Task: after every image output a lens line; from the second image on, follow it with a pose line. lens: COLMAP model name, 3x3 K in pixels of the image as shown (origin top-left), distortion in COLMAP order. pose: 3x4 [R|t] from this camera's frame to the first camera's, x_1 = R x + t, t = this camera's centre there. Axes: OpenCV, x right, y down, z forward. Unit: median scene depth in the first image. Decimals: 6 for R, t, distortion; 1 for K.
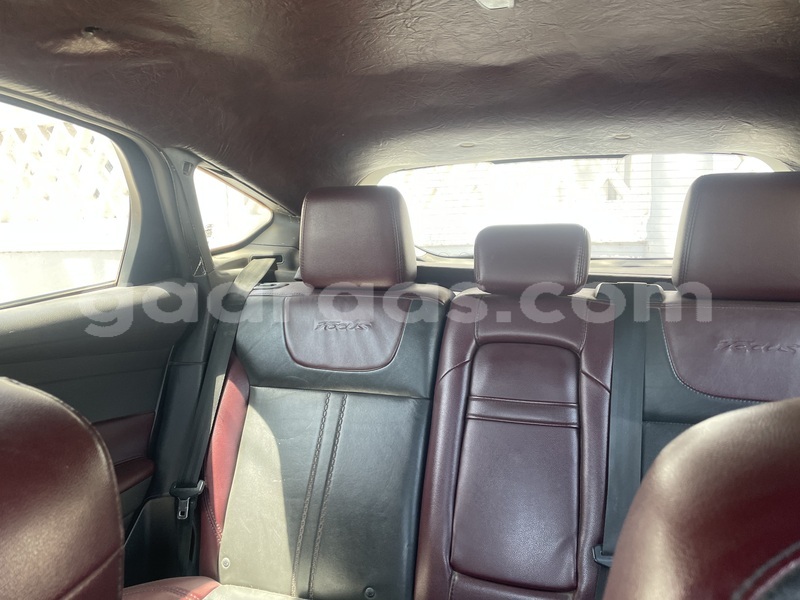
lens RADIAL K [[594.6, 0, 400.0], [0, 594.6, 300.0], [0, 0, 1]] dist [0.038076, -0.004659]
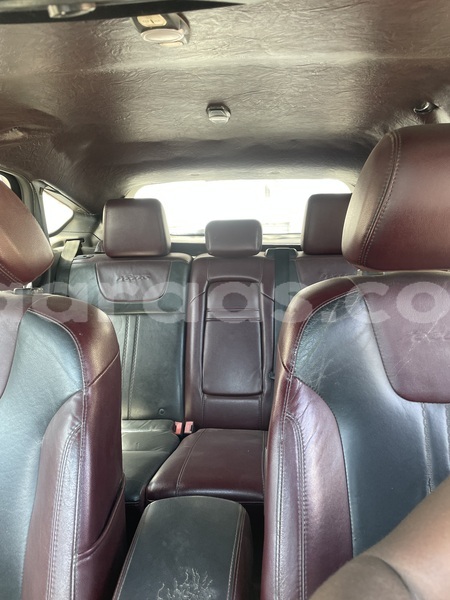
lens RADIAL K [[445.9, 0, 225.0], [0, 445.9, 300.0], [0, 0, 1]] dist [0.038076, -0.004659]
pose [[0.970771, -0.062293, 0.231783, -0.154448], [0.042984, 0.995241, 0.087448, 0.005051], [-0.236128, -0.074929, 0.968829, -0.408708]]
